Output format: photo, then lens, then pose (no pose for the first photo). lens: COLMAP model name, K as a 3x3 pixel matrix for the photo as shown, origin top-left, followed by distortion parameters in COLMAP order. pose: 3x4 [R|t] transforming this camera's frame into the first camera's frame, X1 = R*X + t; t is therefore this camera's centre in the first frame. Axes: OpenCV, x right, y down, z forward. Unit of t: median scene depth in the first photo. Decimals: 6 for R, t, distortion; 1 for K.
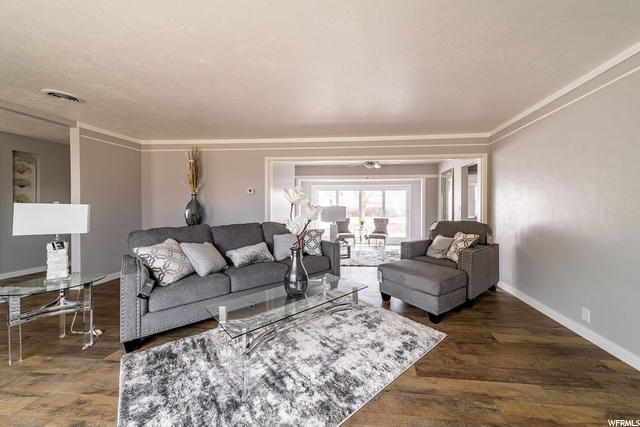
lens RADIAL K [[231.1, 0, 342.1], [0, 231.1, 206.4], [0, 0, 1]] dist [0.000540, -0.000038]
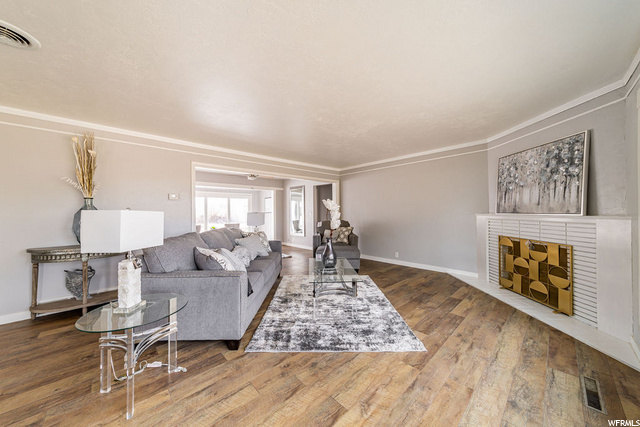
lens RADIAL K [[222.6, 0, 311.8], [0, 222.6, 210.1], [0, 0, 1]] dist [0.002155, 0.000089]
pose [[0.683826, -0.002998, 0.729639, -0.795510], [0.011680, 0.999908, -0.006838, -0.001435], [-0.729552, 0.013198, 0.683798, 0.020980]]
